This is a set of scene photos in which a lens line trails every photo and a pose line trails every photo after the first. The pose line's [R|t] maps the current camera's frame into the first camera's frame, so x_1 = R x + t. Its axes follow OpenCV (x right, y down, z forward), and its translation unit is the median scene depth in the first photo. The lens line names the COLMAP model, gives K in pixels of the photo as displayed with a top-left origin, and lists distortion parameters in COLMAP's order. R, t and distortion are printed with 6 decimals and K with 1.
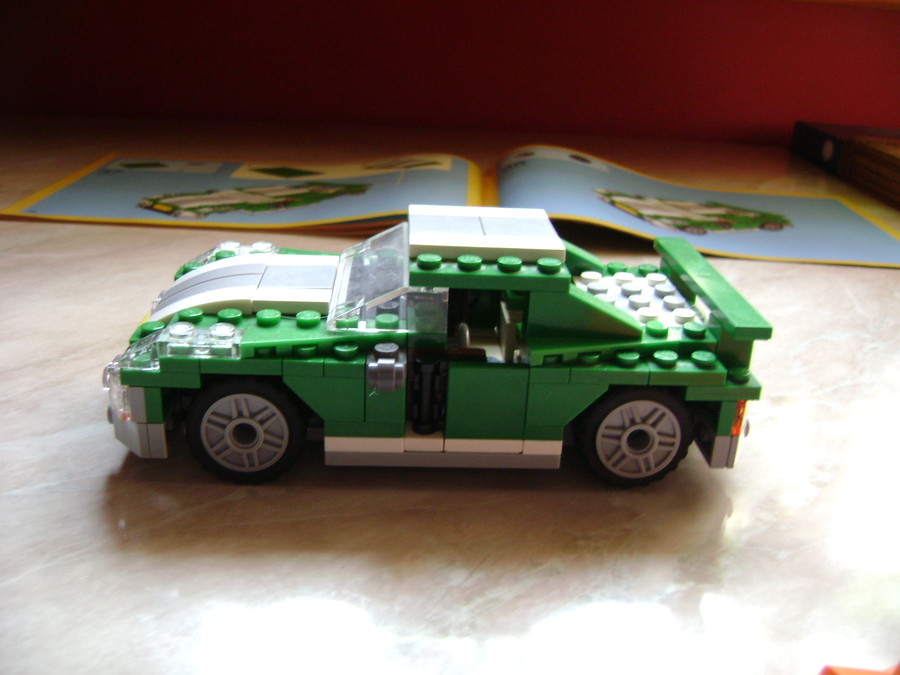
lens RADIAL K [[924.4, 0, 448.5], [0, 924.4, 338.9], [0, 0, 1]] dist [-0.183068, 0.117936]
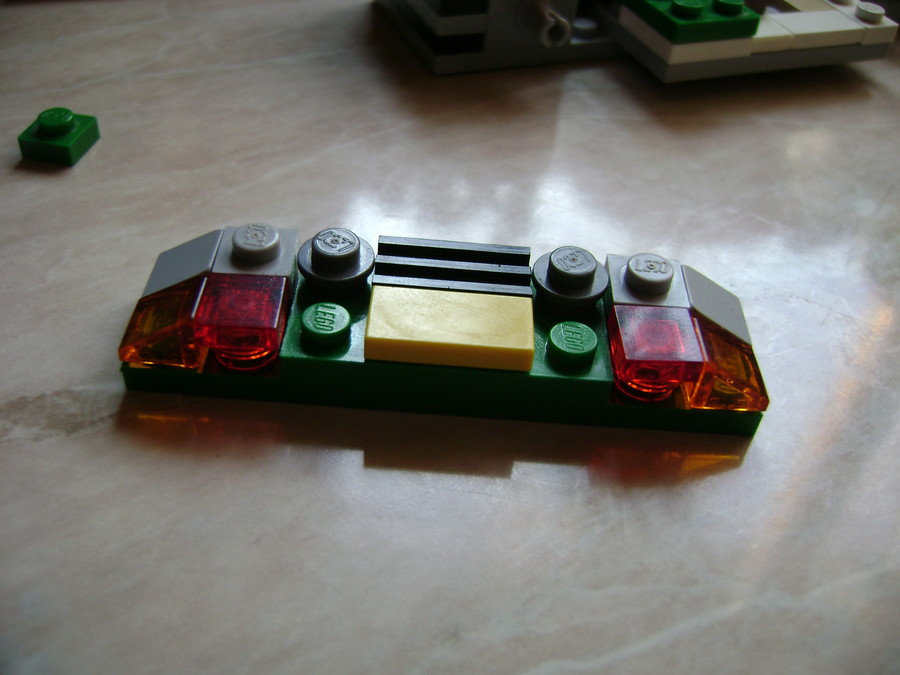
lens RADIAL K [[919.5, 0, 447.1], [0, 919.5, 337.0], [0, 0, 1]] dist [-0.179122, 0.091249]
pose [[0.989900, 0.108828, -0.090859, -0.143052], [-0.070150, 0.932931, 0.353156, 0.064400], [0.123198, -0.343215, 0.931142, 0.109246]]
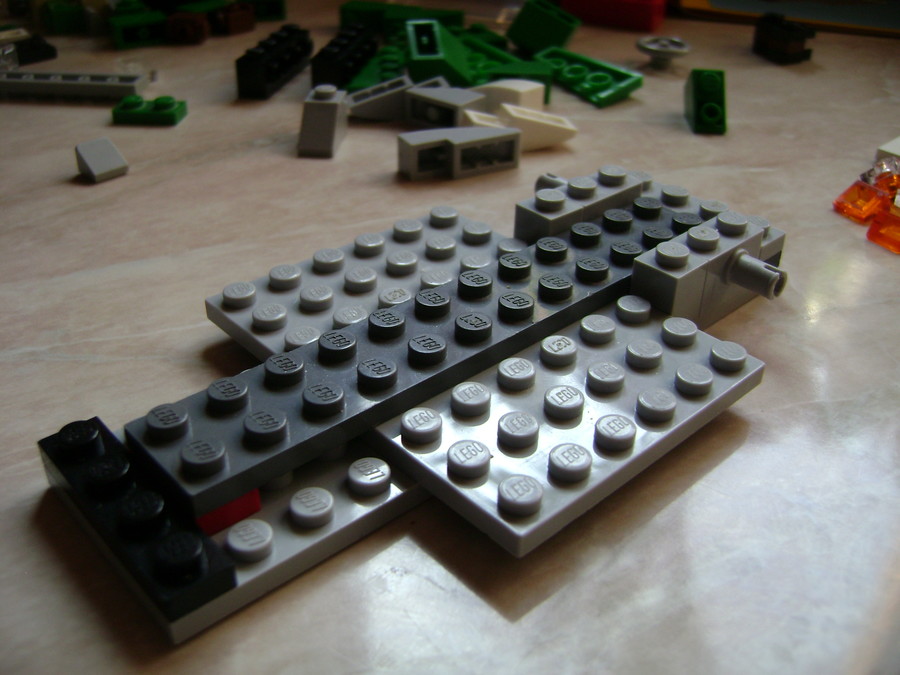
lens RADIAL K [[919.7, 0, 449.9], [0, 919.7, 338.8], [0, 0, 1]] dist [-0.181554, 0.103677]
pose [[0.980078, 0.083243, -0.180325, 0.007281], [-0.048429, 0.980686, 0.189496, 0.001236], [0.192616, -0.176988, 0.965181, 0.222951]]
